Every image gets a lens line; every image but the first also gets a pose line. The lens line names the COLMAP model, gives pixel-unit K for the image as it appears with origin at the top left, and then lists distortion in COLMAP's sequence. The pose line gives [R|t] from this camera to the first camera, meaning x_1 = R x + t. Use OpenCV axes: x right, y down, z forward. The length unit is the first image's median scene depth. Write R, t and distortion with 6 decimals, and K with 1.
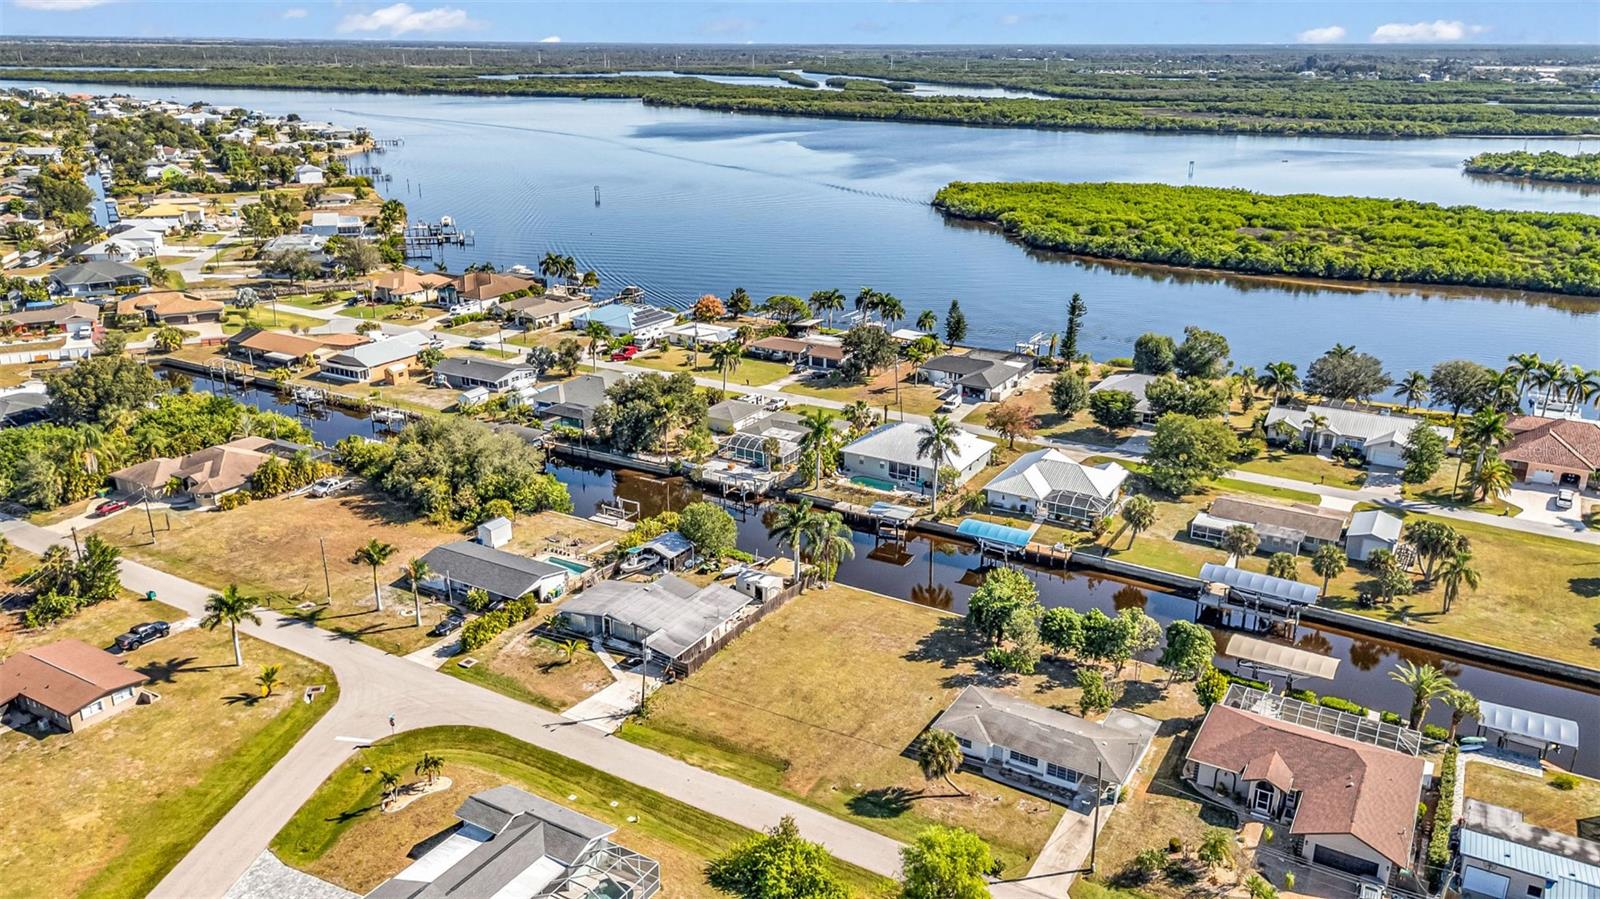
lens RADIAL K [[1185.4, 0, 800.0], [0, 1185.4, 449.5], [0, 0, 1]] dist [0.076827, -0.073995]
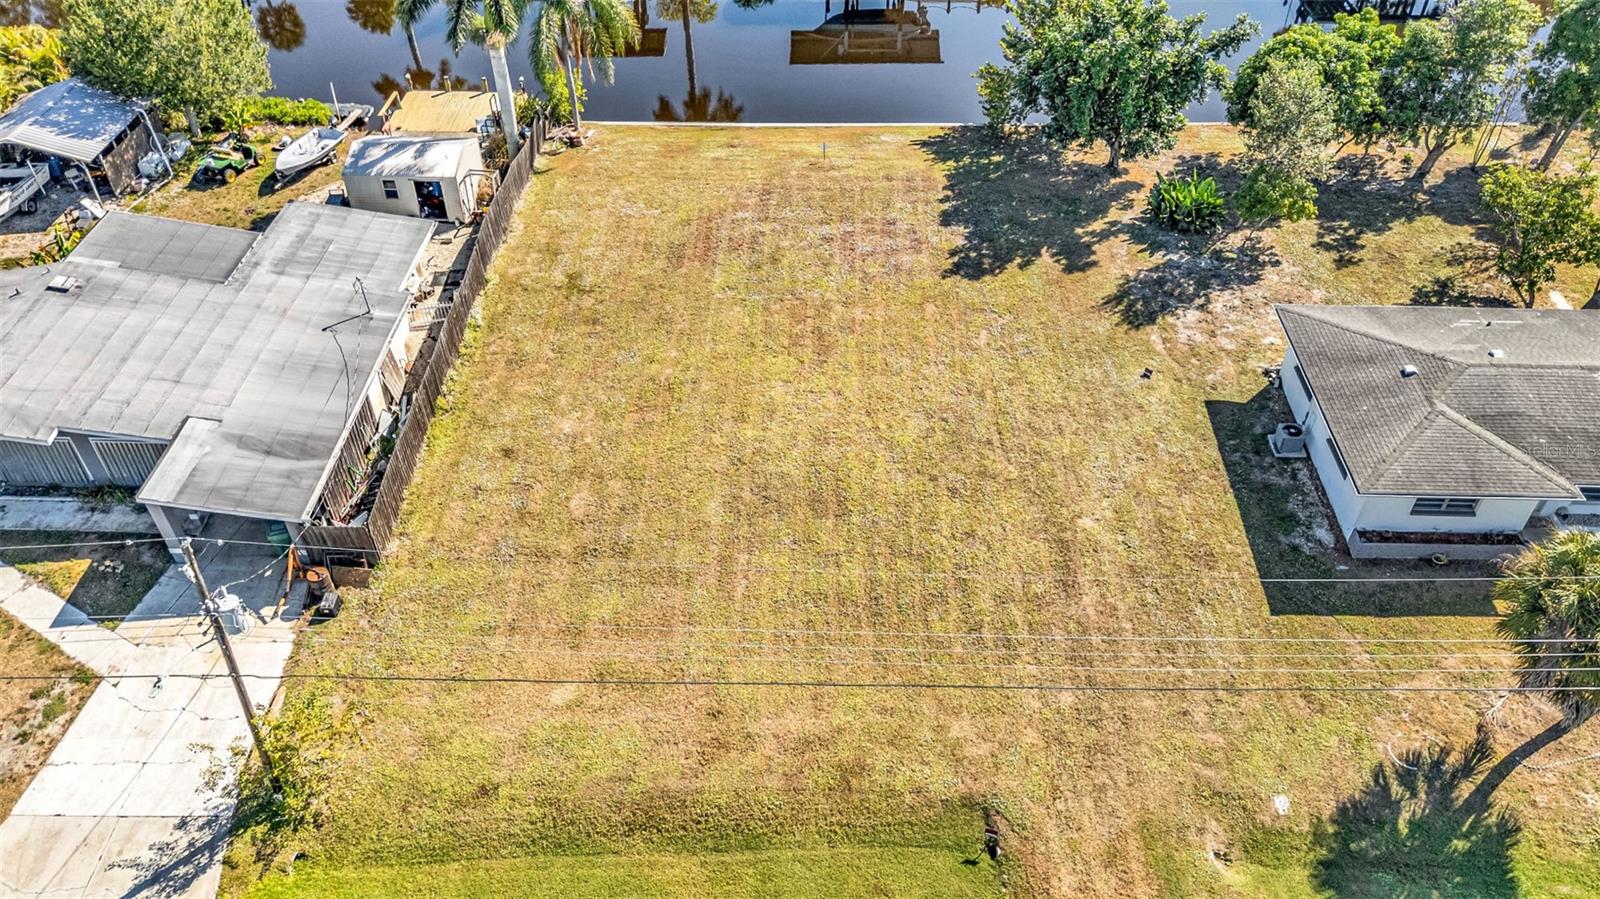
lens RADIAL K [[1178.2, 0, 800.0], [0, 1178.2, 449.5], [0, 0, 1]] dist [0.053108, -0.034597]
pose [[0.873185, -0.332163, 0.356672, -0.068563], [0.168714, 0.892556, 0.418186, 0.048524], [-0.457256, -0.304979, 0.835407, 0.511913]]
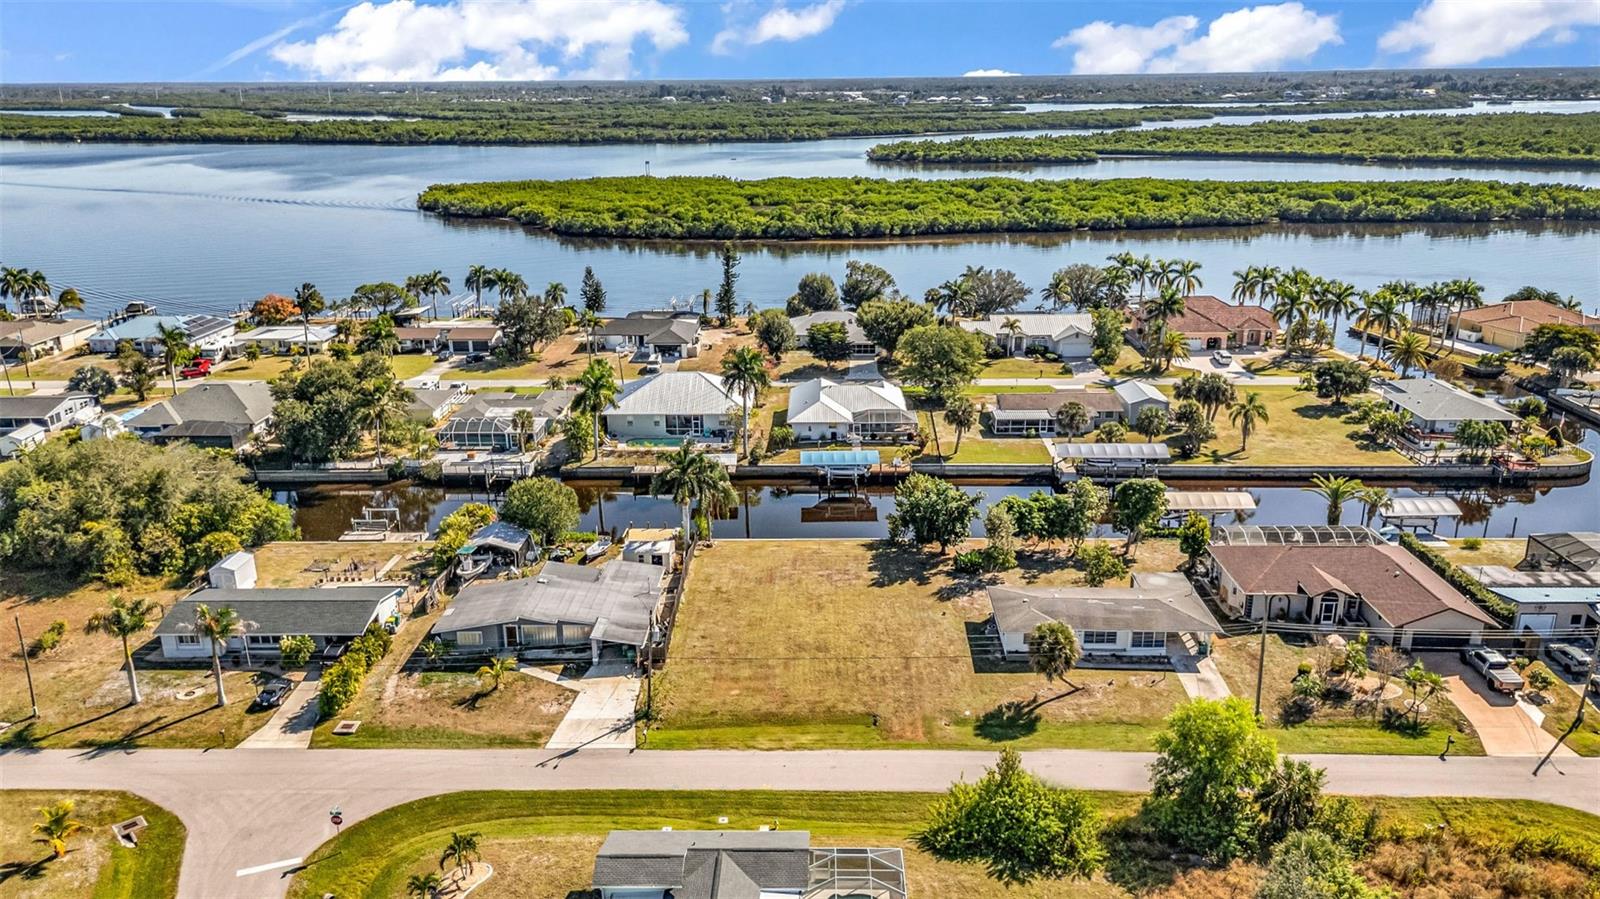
lens RADIAL K [[1185.4, 0, 800.0], [0, 1185.4, 449.5], [0, 0, 1]] dist [0.076827, -0.073995]
pose [[0.869984, -0.160657, 0.466172, -0.249727], [0.174648, 0.984540, 0.013369, 0.040154], [-0.461113, 0.069785, 0.884593, 0.179955]]
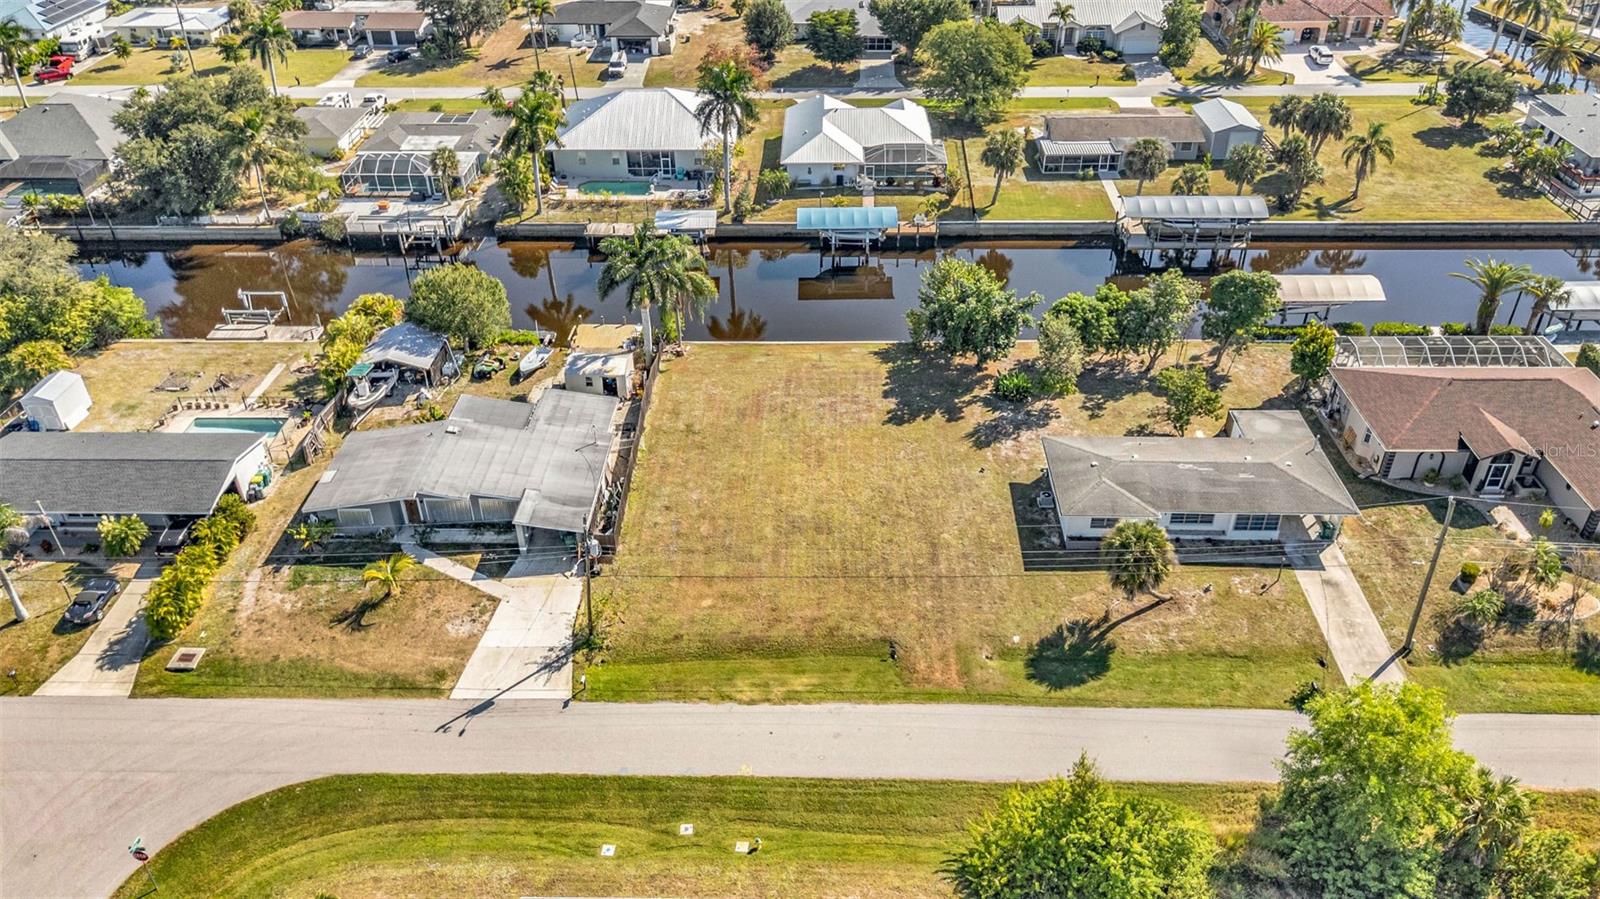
lens RADIAL K [[1185.4, 0, 800.0], [0, 1185.4, 449.5], [0, 0, 1]] dist [0.076827, -0.073995]
pose [[0.870619, -0.282985, 0.402420, -0.165465], [0.174383, 0.942400, 0.285434, -0.007387], [-0.460014, -0.178329, 0.869819, 0.315214]]
